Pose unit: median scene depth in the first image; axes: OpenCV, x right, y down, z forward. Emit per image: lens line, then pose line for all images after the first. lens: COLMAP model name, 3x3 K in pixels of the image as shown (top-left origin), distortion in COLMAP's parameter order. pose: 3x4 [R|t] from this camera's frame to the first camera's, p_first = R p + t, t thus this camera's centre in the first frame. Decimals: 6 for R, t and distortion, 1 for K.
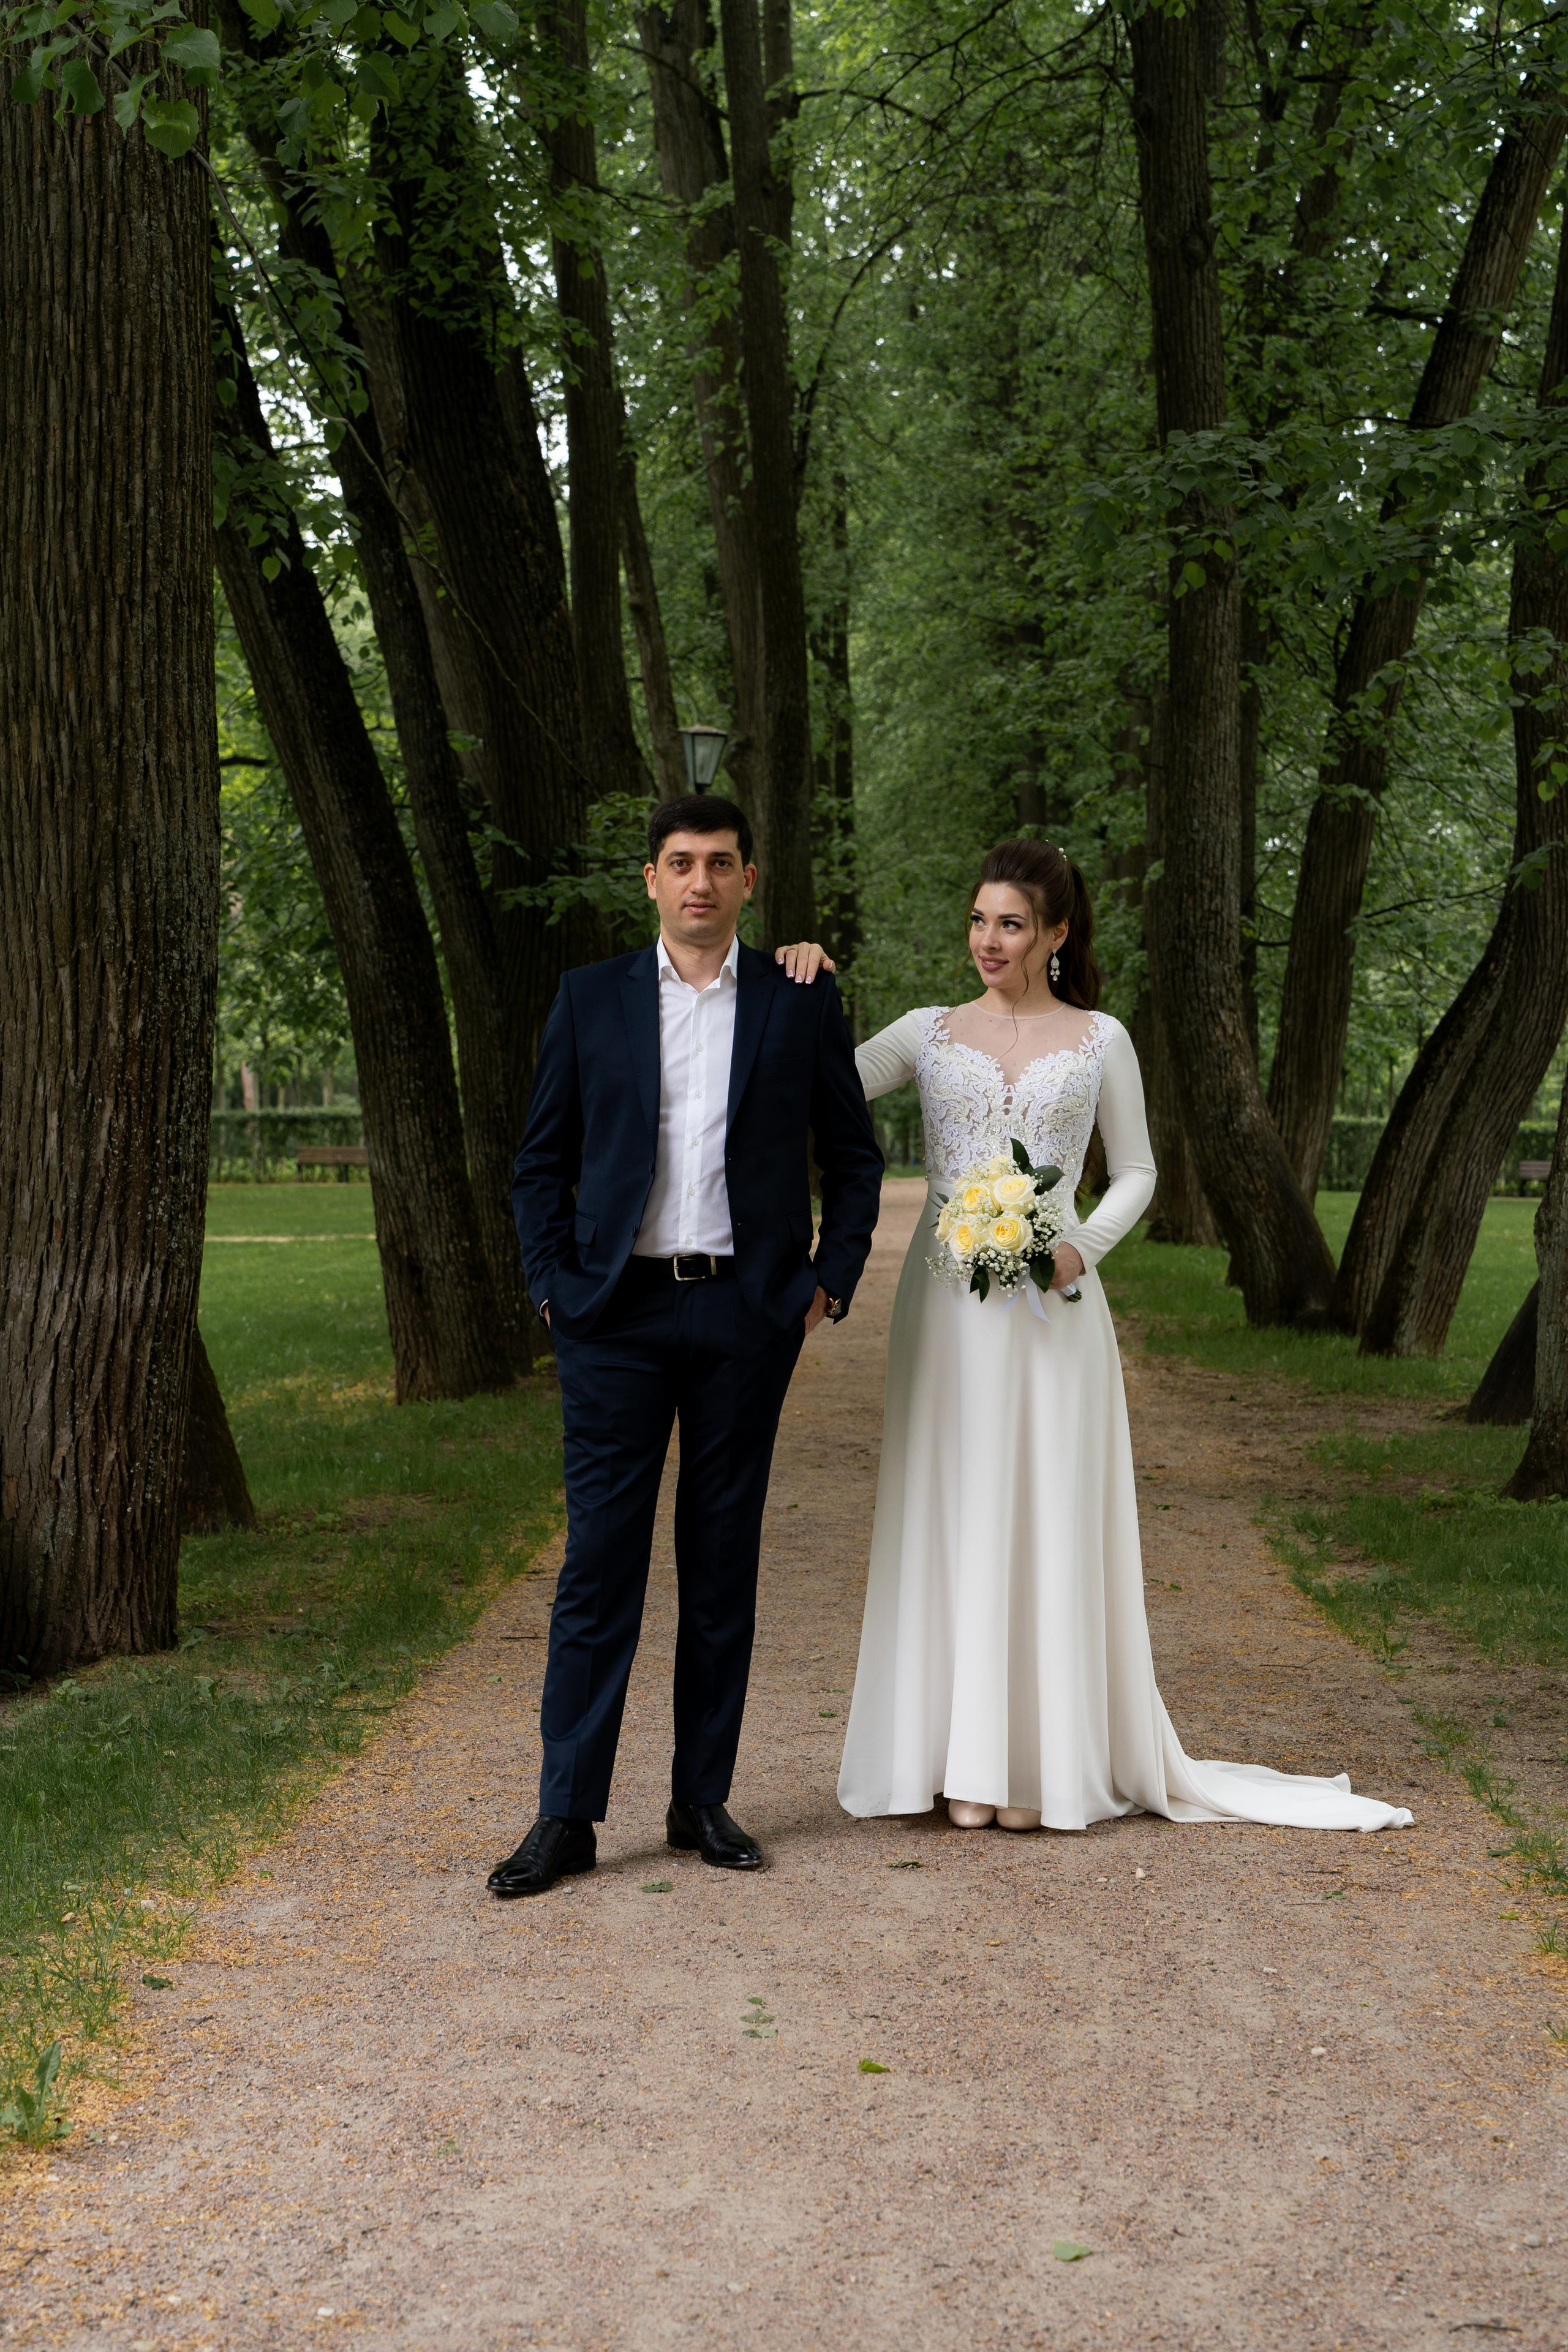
lens RADIAL K [[3352.2, 0, 778.6], [0, 3352.2, 1181.7], [0, 0, 1]] dist [-0.057235, 0.000000]
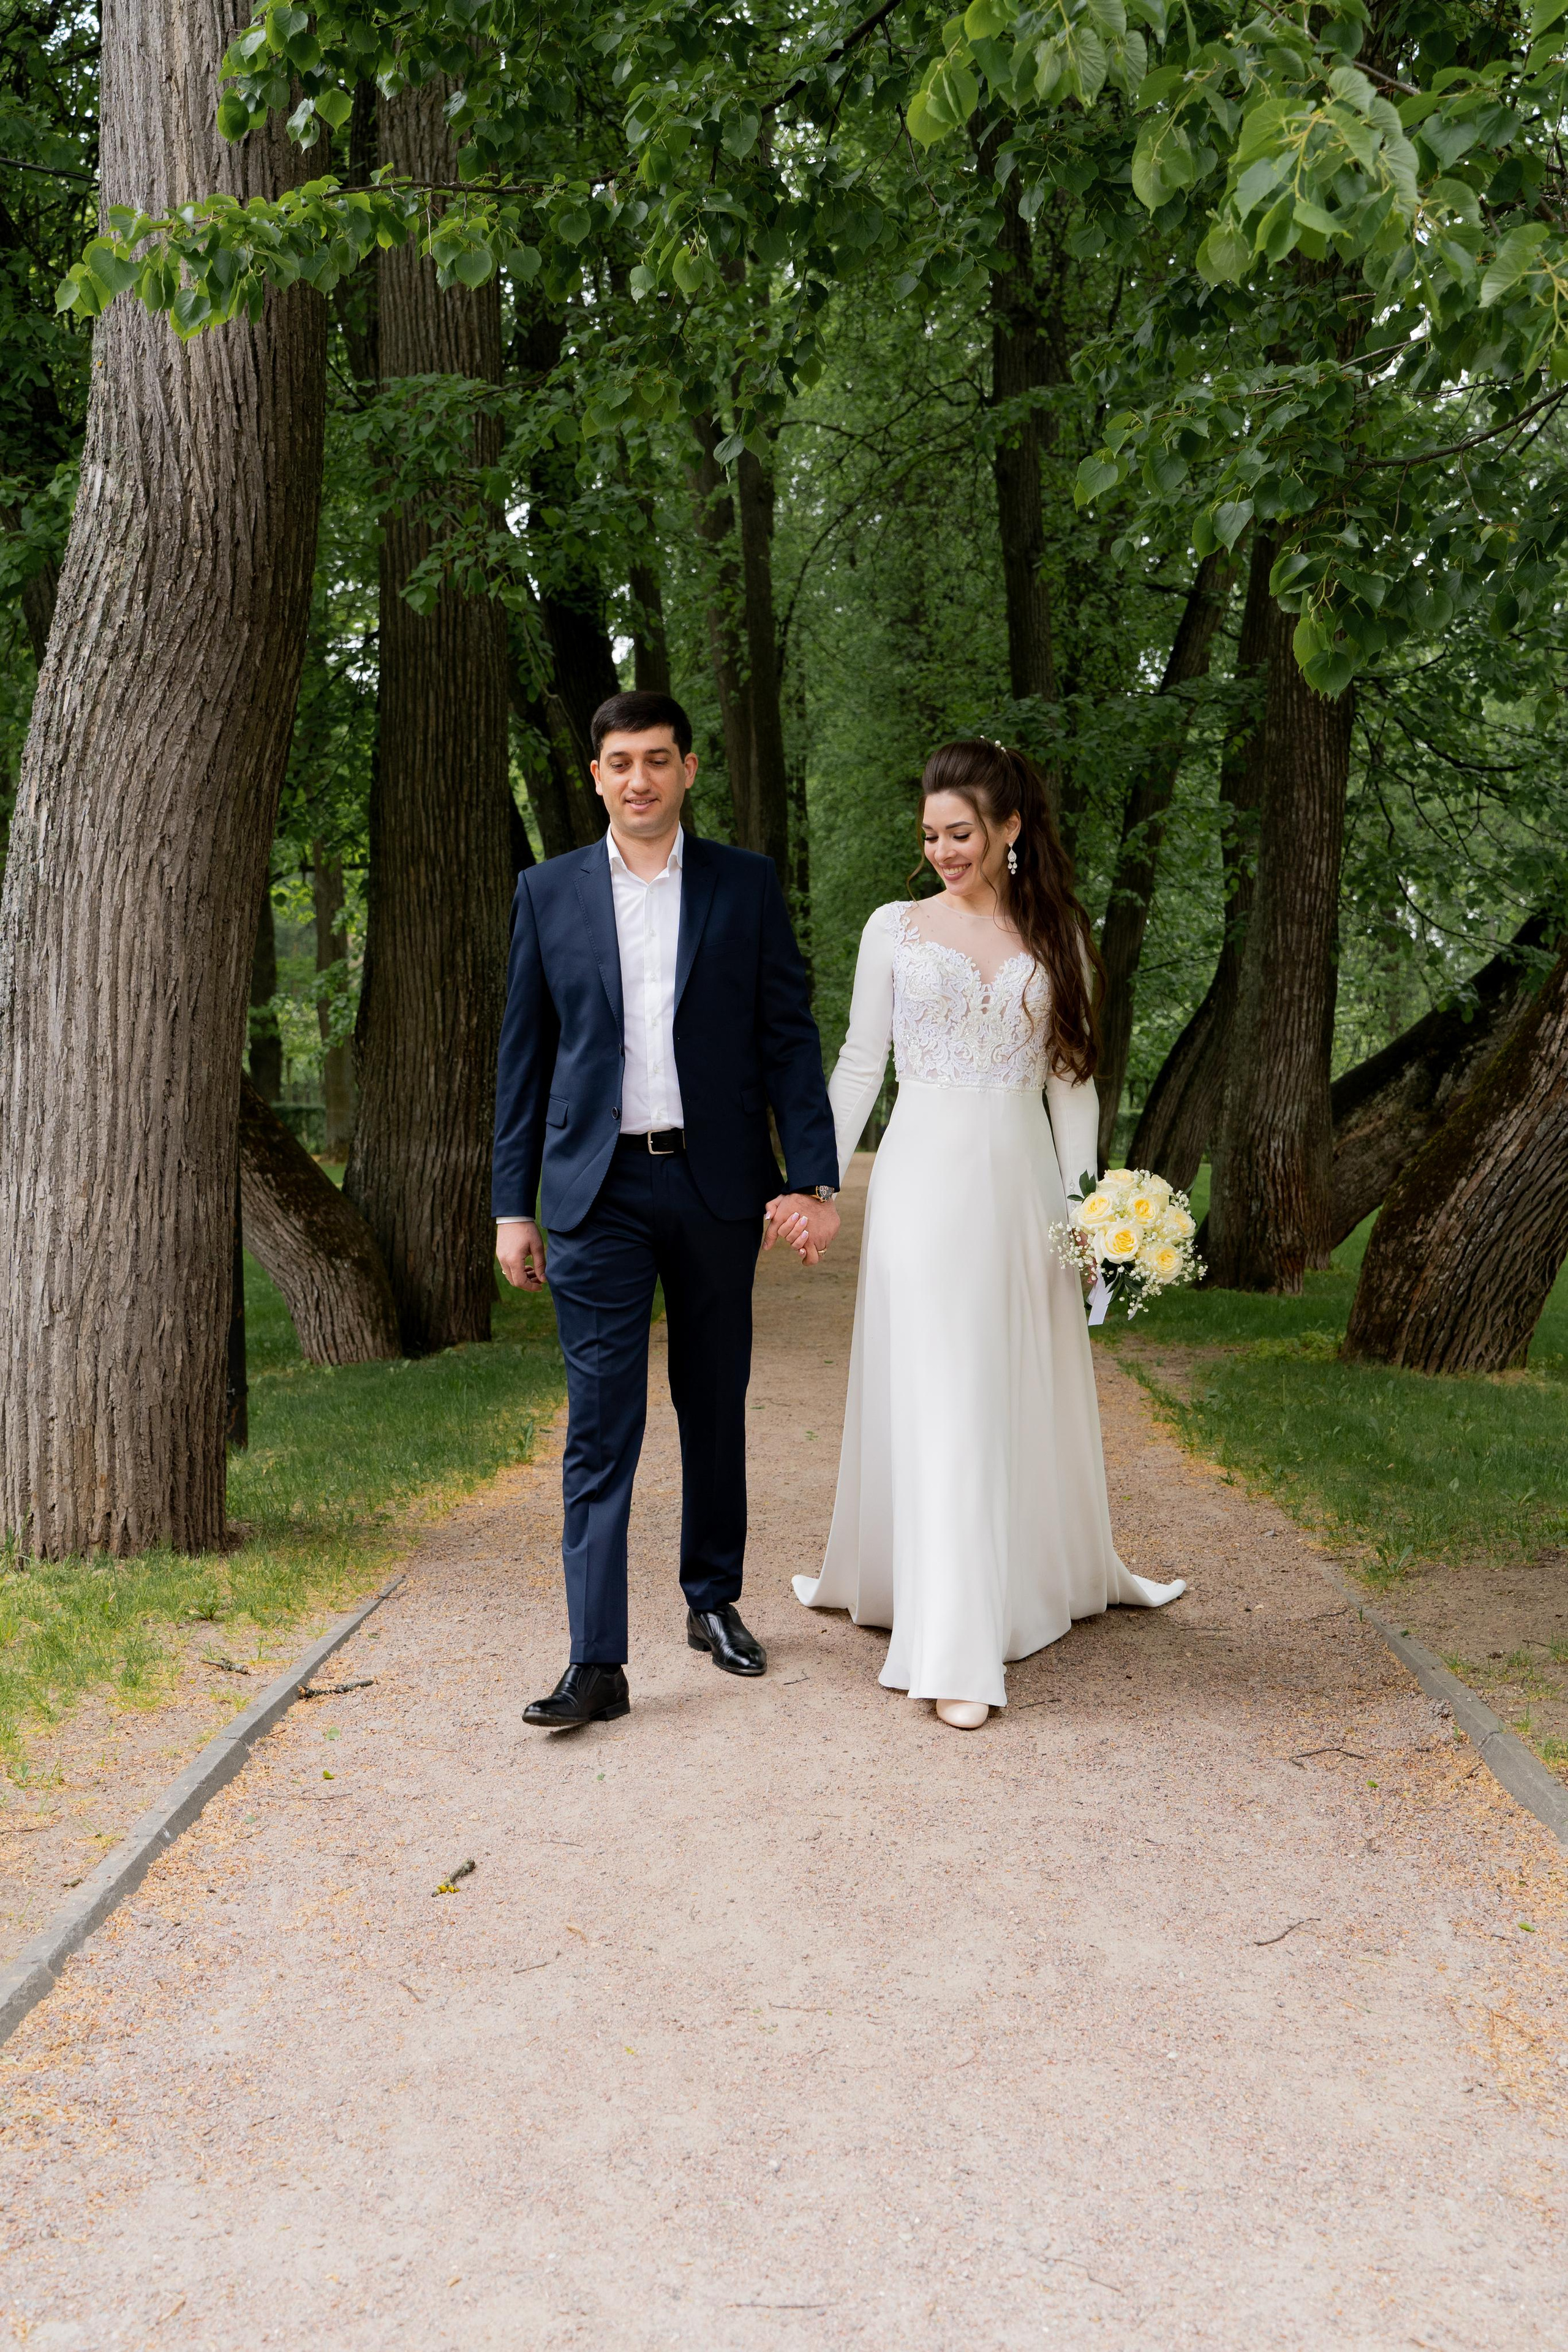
lens RADIAL K [[2389.4, 0, 842.0], [0, 2389.4, 1221.5], [0, 0, 1]] dist [-0.019912, 0.000000]
pose [[0.999311, -0.002414, 0.037033, -0.006466], [0.001518, 0.999706, 0.024185, 0.008437], [-0.037081, -0.024112, 0.999021, -0.093370]]
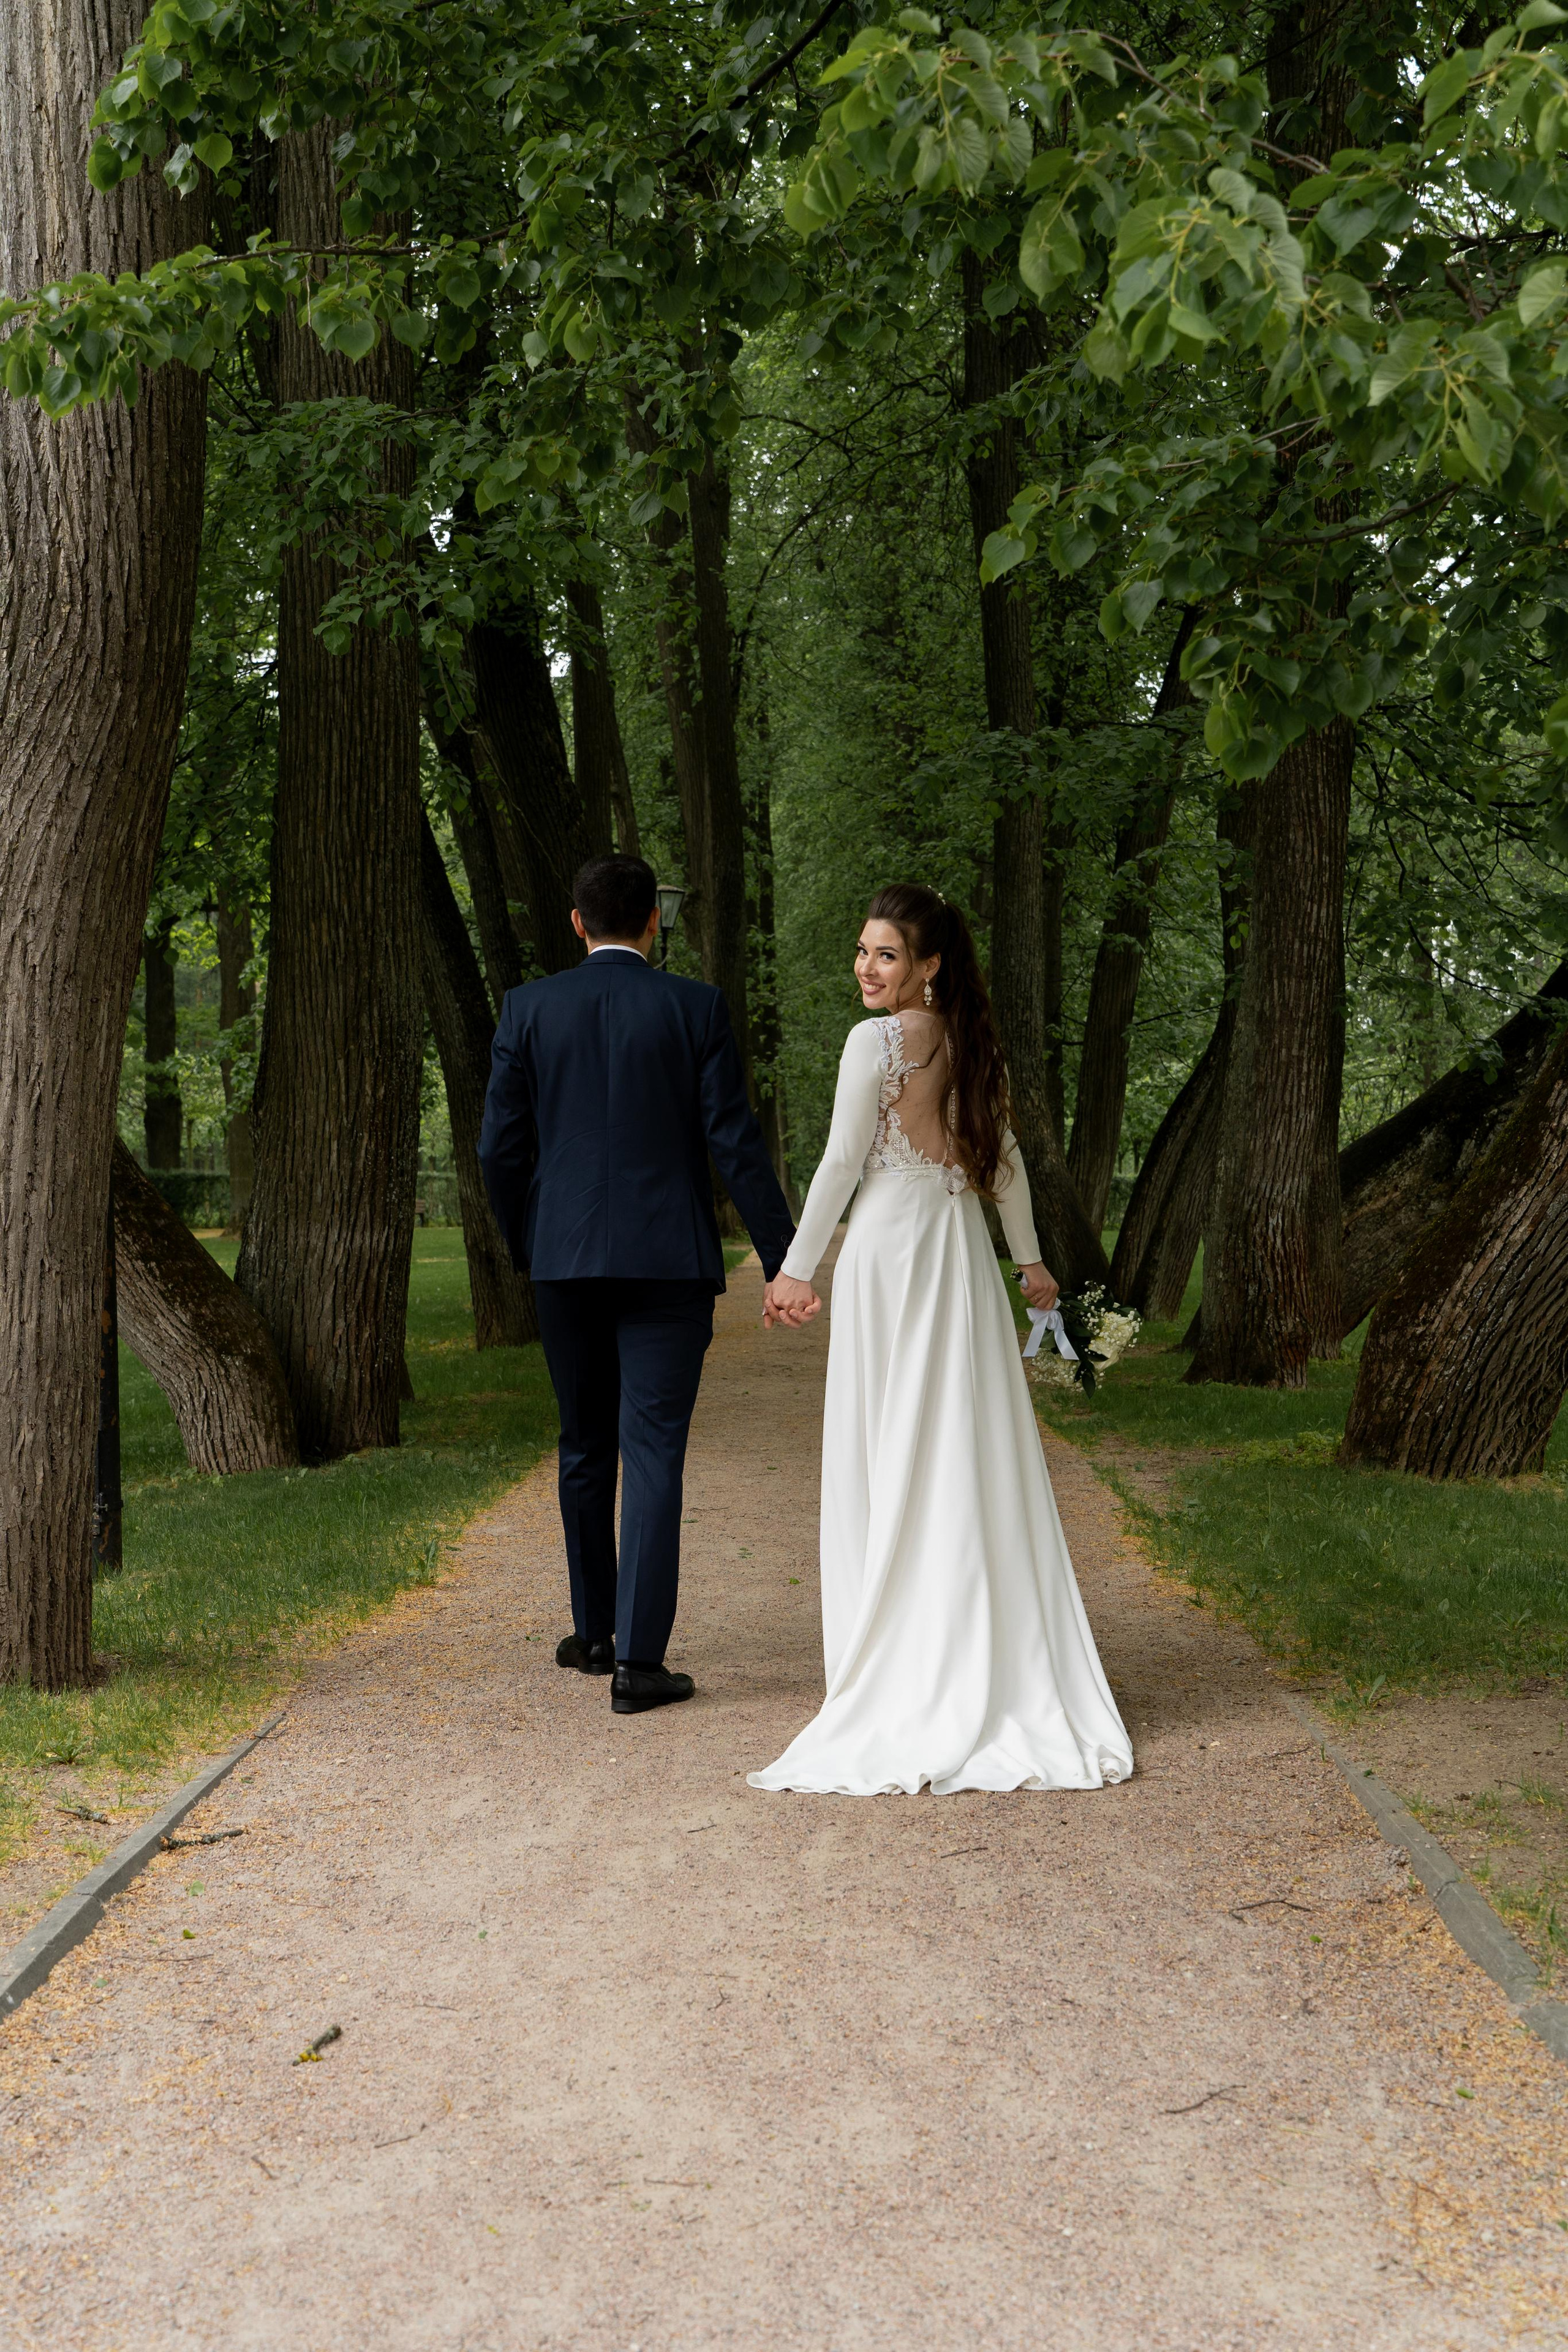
lens RADIAL K [[2689.7, 0, 838.8], [0, 2689.7, 1186.7], [0, 0, 1]] dist [-0.014186, 0.000000]
pose [[0.998921, -0.003229, 0.046320, -0.003453], [0.004034, 0.999842, -0.017293, 0.006669], [-0.046257, 0.017462, 0.998777, -0.099902]]
